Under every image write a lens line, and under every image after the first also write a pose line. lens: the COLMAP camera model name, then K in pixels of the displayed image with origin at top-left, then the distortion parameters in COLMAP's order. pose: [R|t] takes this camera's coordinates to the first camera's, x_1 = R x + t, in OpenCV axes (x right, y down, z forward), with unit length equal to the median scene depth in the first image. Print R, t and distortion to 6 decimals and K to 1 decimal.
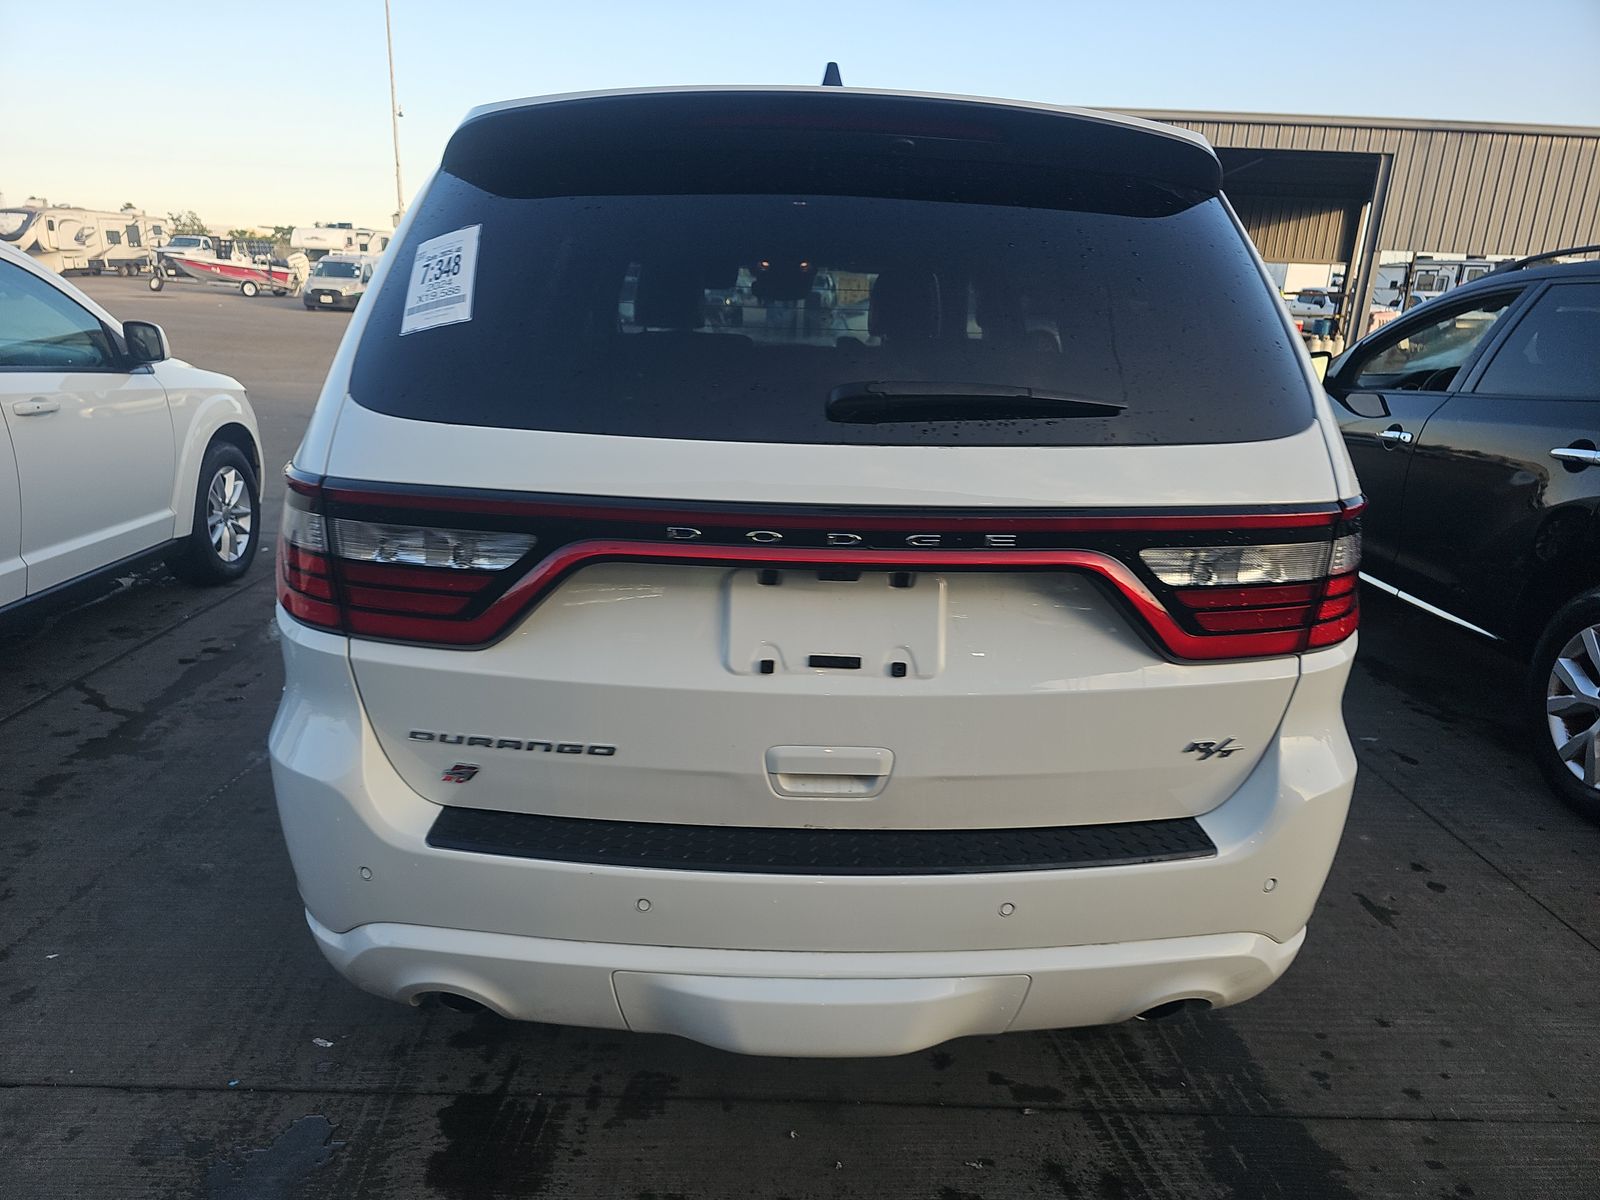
lens RADIAL K [[1077.0, 0, 800.0], [0, 1077.0, 600.0], [0, 0, 1]] dist [0.032460, -0.020676]
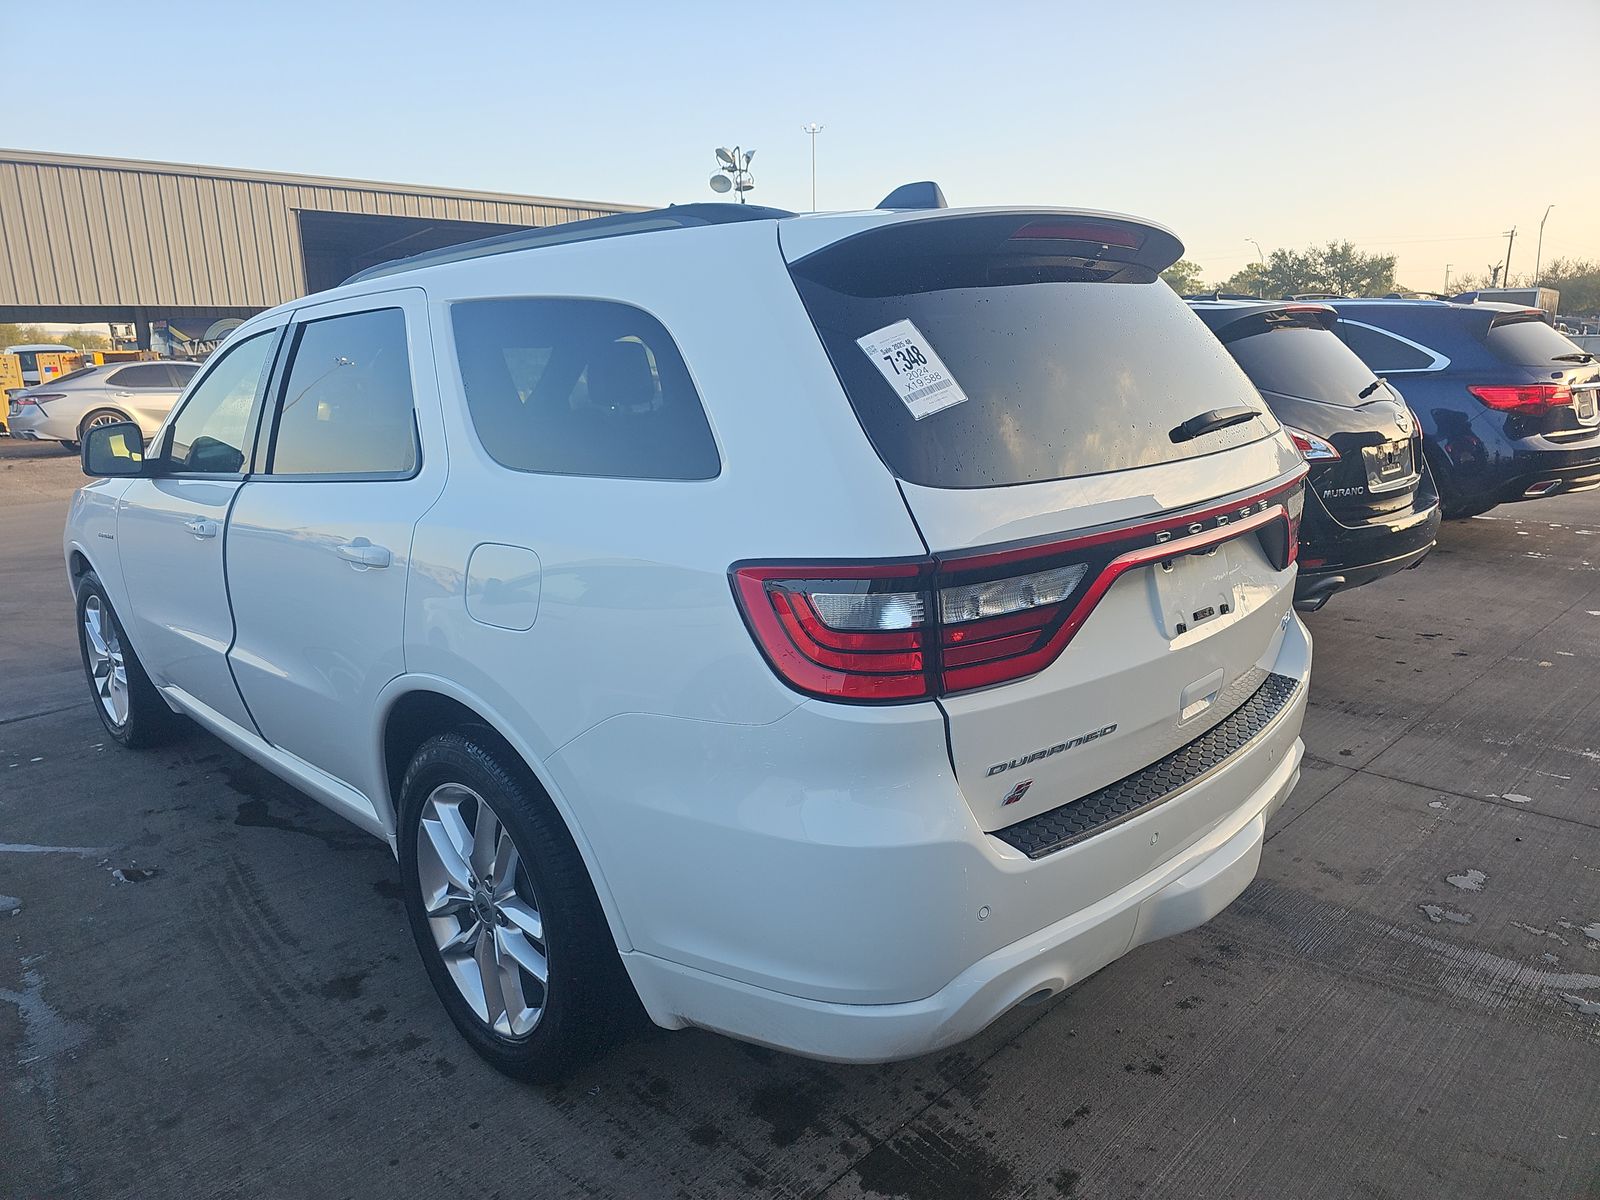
lens RADIAL K [[1054.6, 0, 800.0], [0, 1054.6, 600.0], [0, 0, 1]] dist [0.057133, -0.045846]
pose [[0.726080, -0.217063, 0.652450, -1.162287], [0.252789, 0.966682, 0.040288, -0.137464], [-0.639457, 0.135680, 0.756760, 0.280068]]
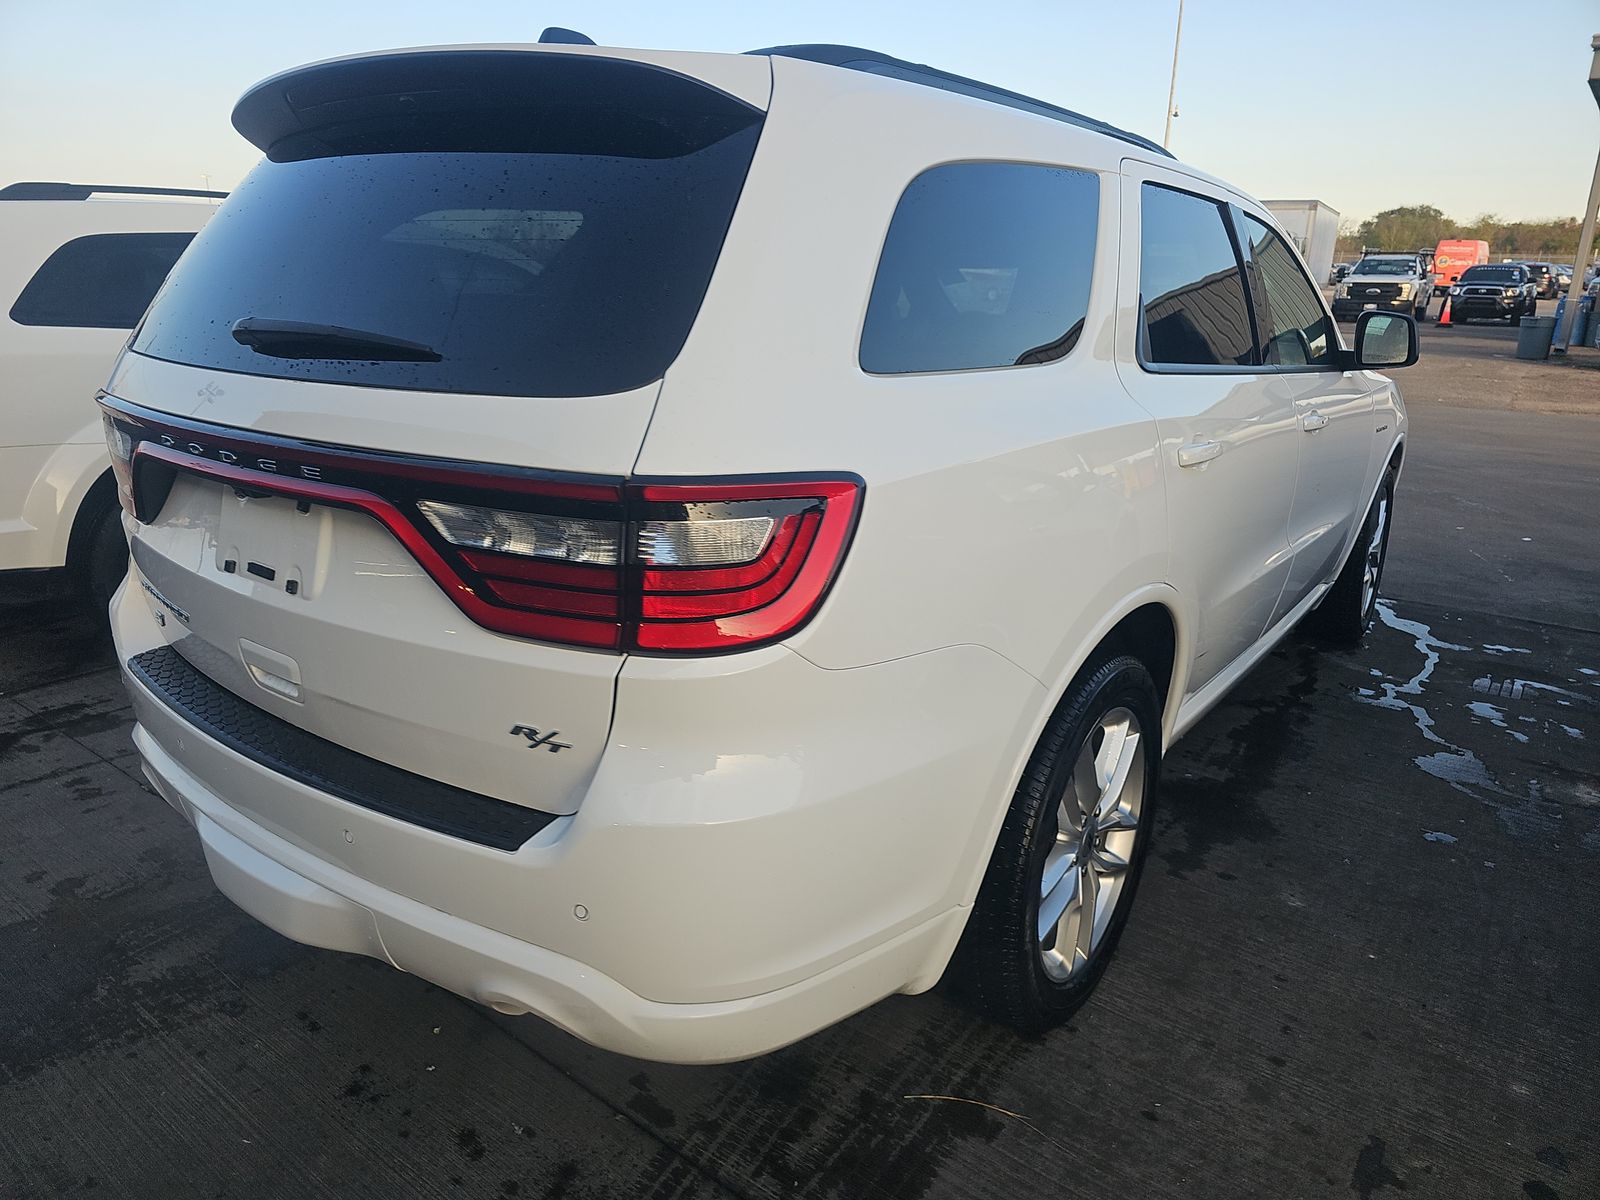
lens RADIAL K [[1086.3, 0, 800.7], [0, 1086.3, 626.7], [0, 0, 1]] dist [0.105405, -0.000718]
pose [[0.782922, 0.179565, -0.595642, 1.109658], [-0.175451, 0.982306, 0.065515, -0.056512], [0.596867, 0.053213, 0.800574, 0.388845]]
